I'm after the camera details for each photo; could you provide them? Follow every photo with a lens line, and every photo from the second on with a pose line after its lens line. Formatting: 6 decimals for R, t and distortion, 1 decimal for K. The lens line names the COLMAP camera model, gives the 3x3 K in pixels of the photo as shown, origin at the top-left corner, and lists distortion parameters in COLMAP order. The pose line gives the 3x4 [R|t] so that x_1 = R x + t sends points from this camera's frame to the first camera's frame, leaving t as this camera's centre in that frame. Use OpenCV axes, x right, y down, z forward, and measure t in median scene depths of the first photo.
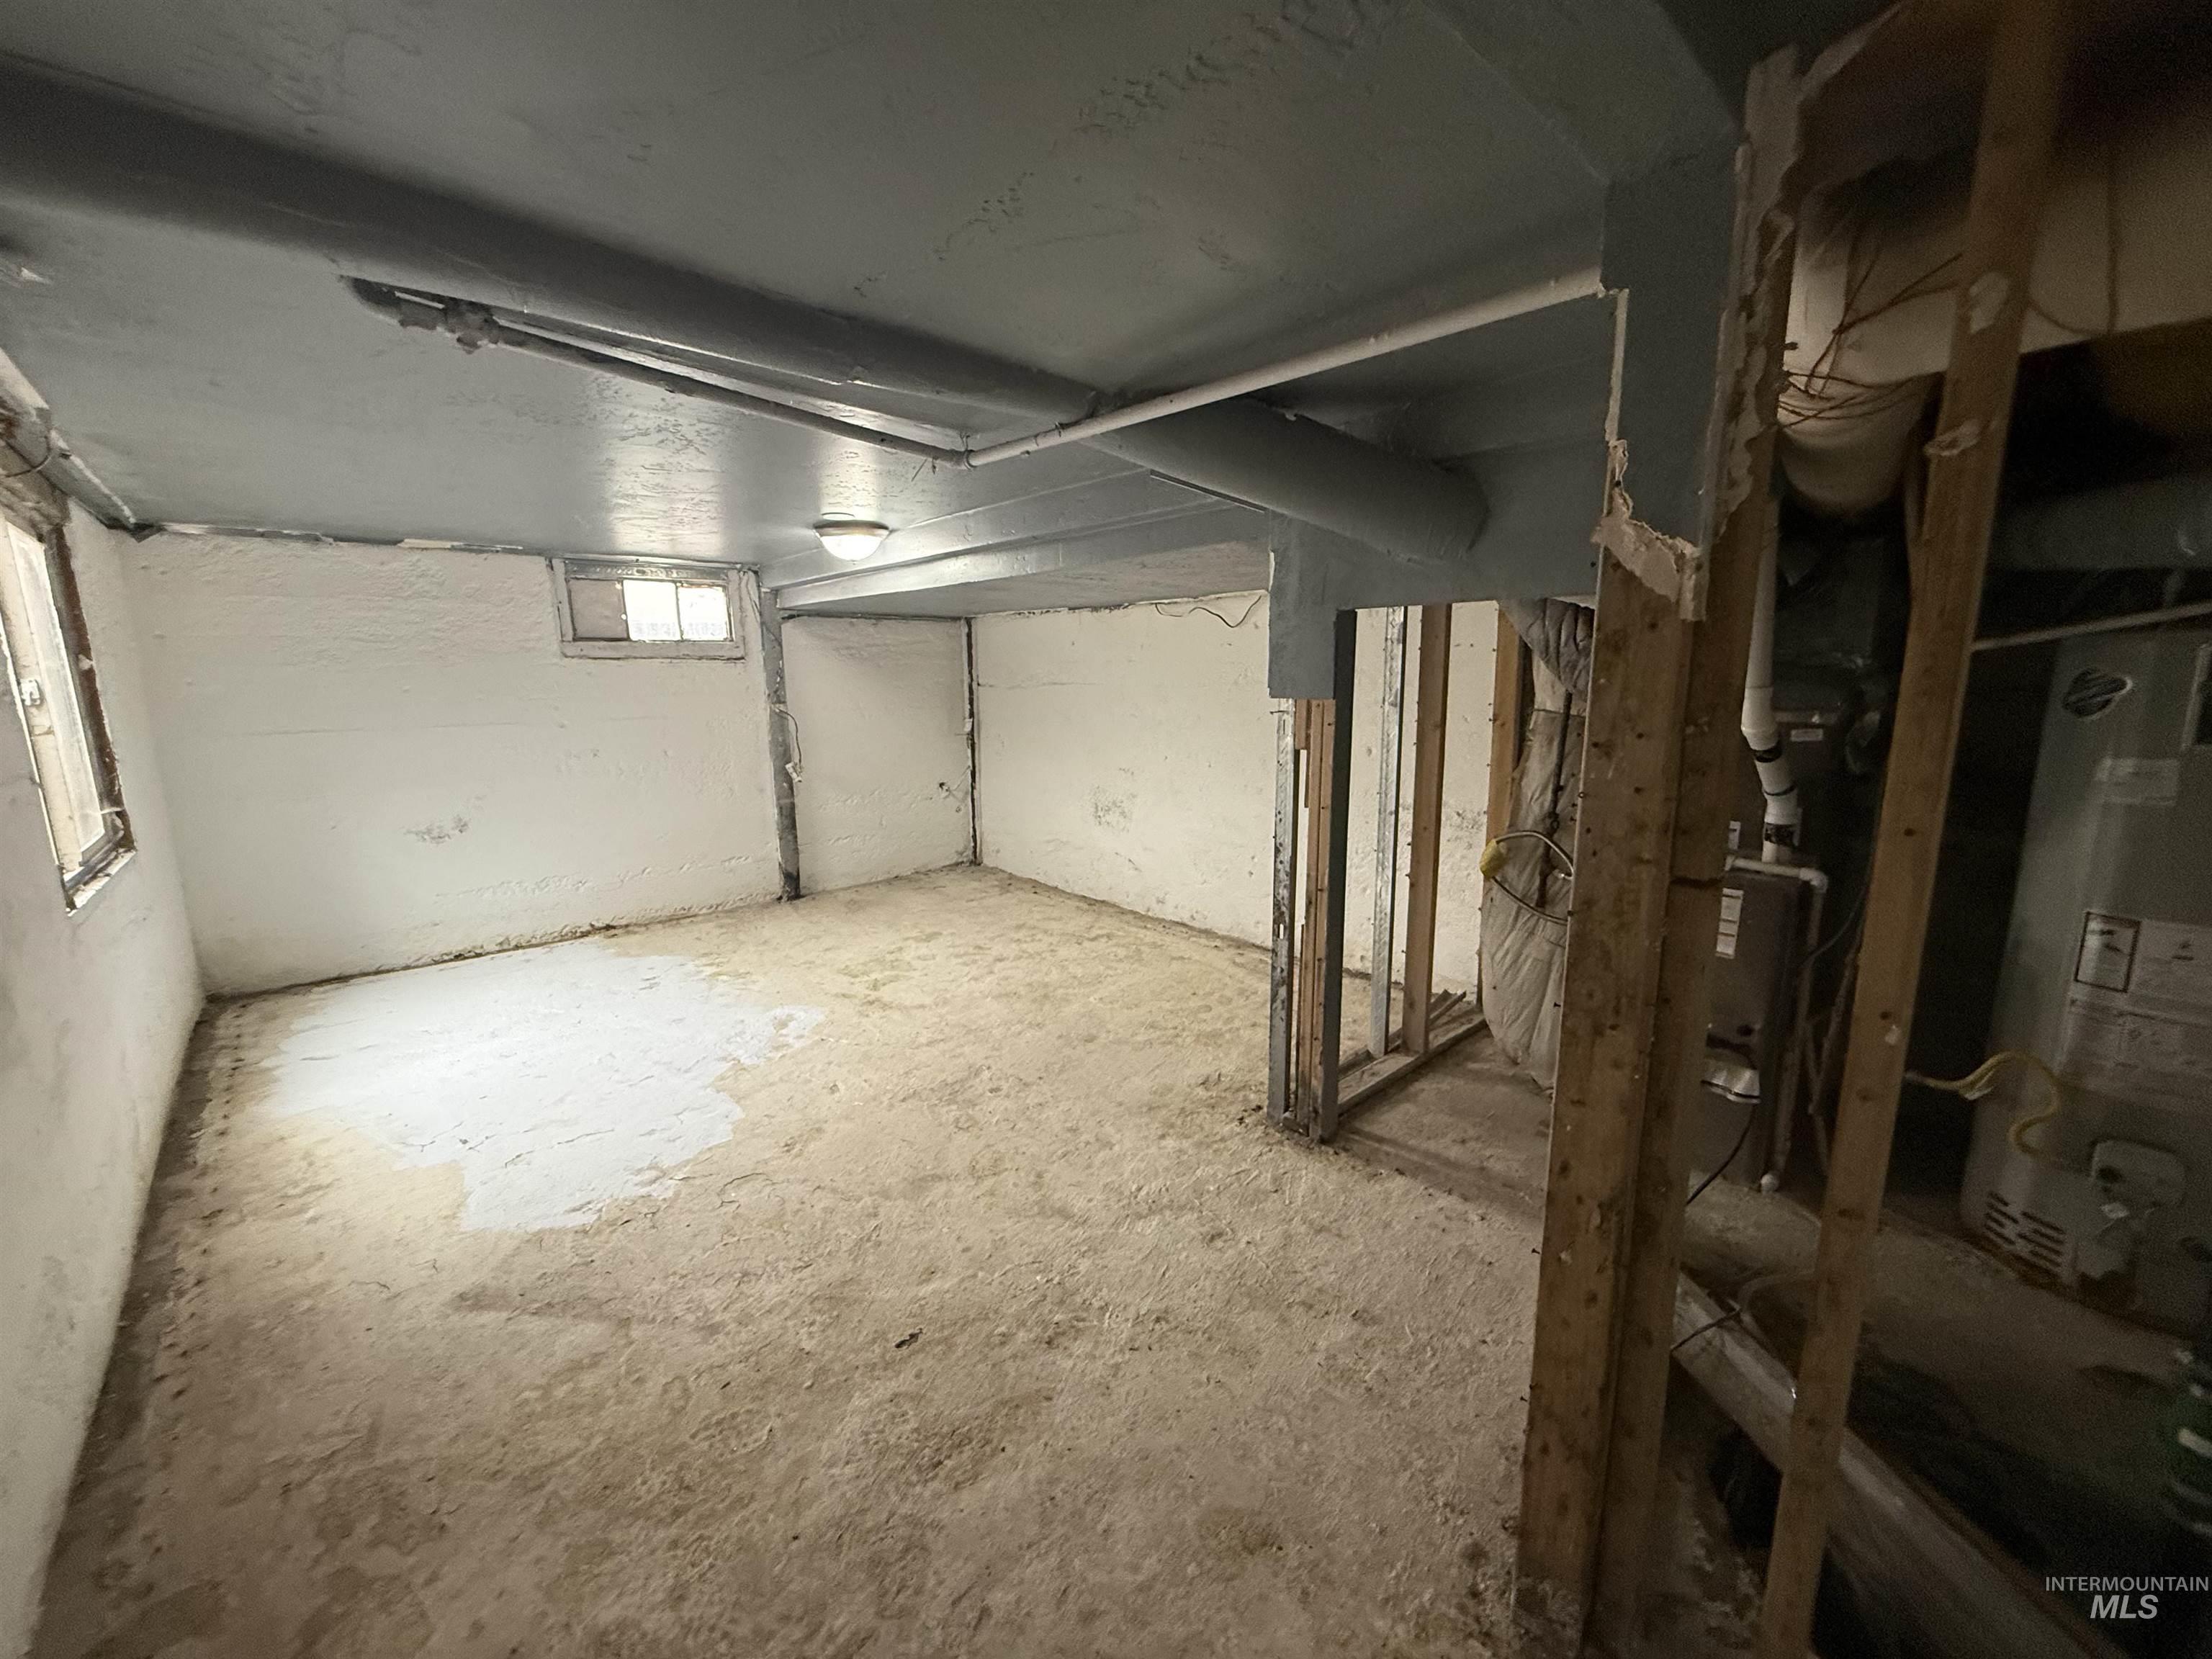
lens RADIAL K [[890.8, 0, 1106.0], [0, 890.8, 829.5], [0, 0, 1]] dist [-0.001628, 0.000064]
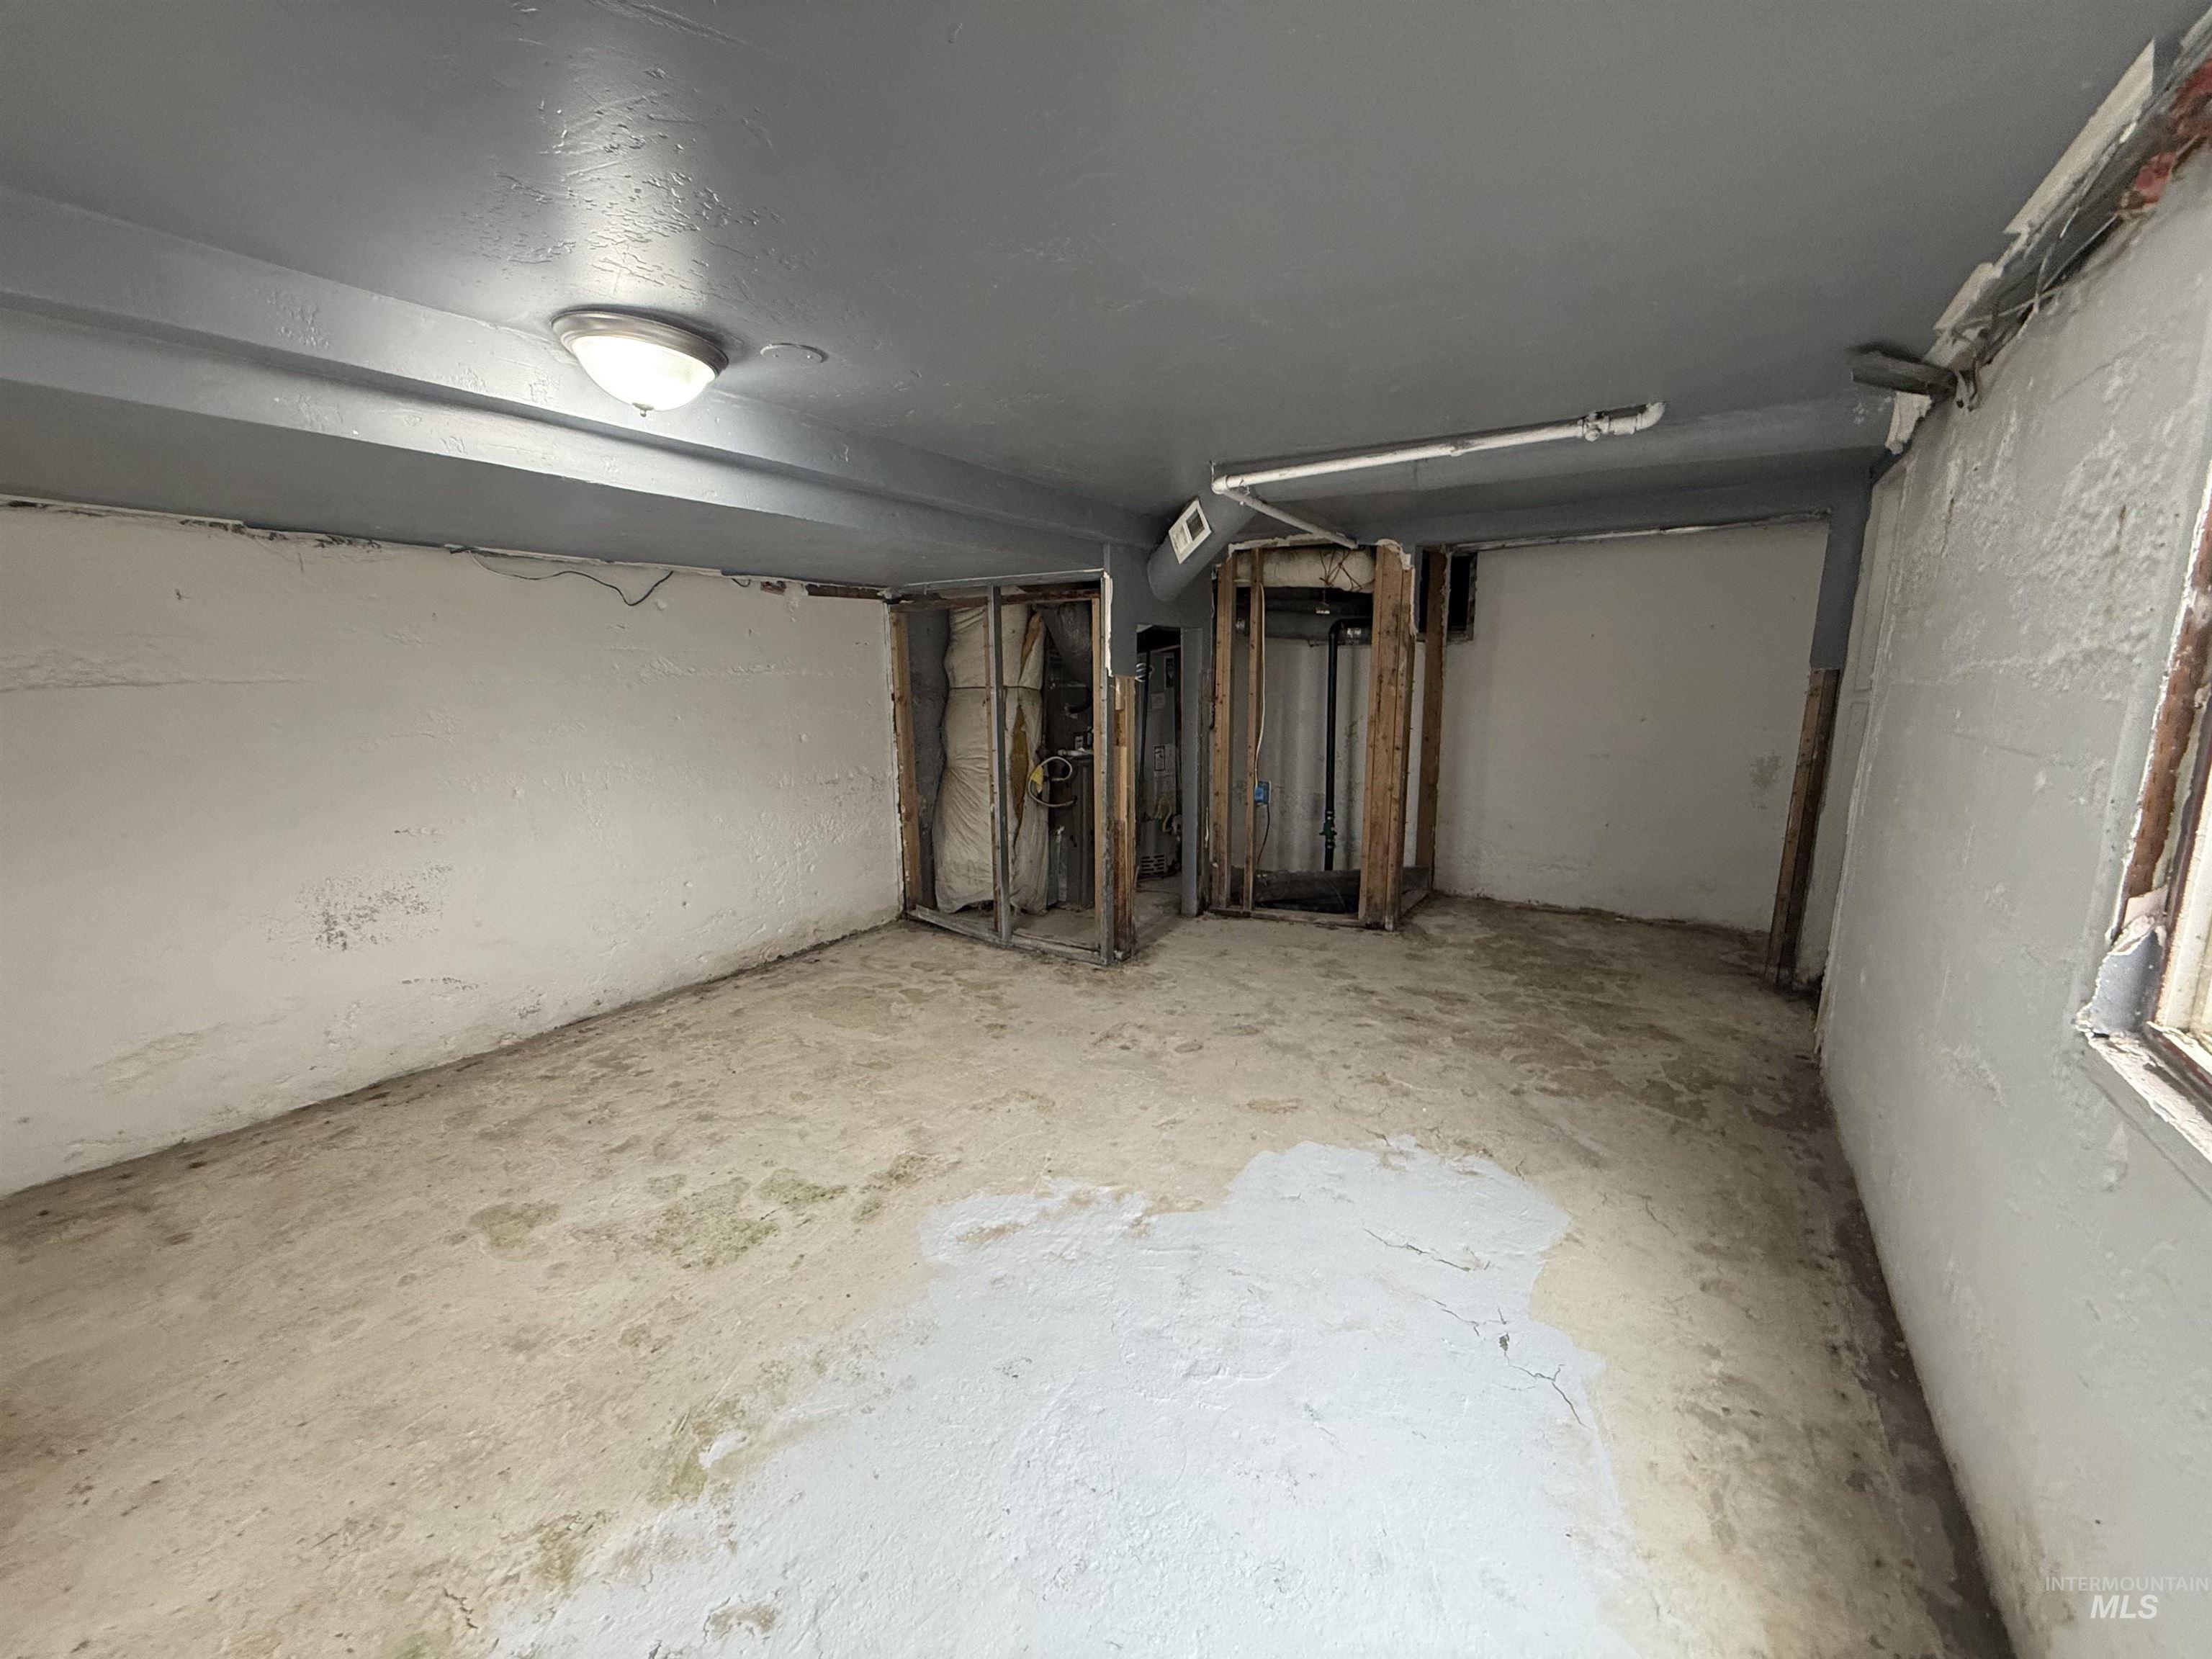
lens RADIAL K [[890.8, 0, 1106.0], [0, 890.8, 829.5], [0, 0, 1]] dist [-0.001628, 0.000064]
pose [[-0.265905, -0.158814, 0.950827, -0.850202], [0.177802, 0.961334, 0.210293, -0.143265], [-0.947460, 0.224977, -0.227386, 0.945712]]
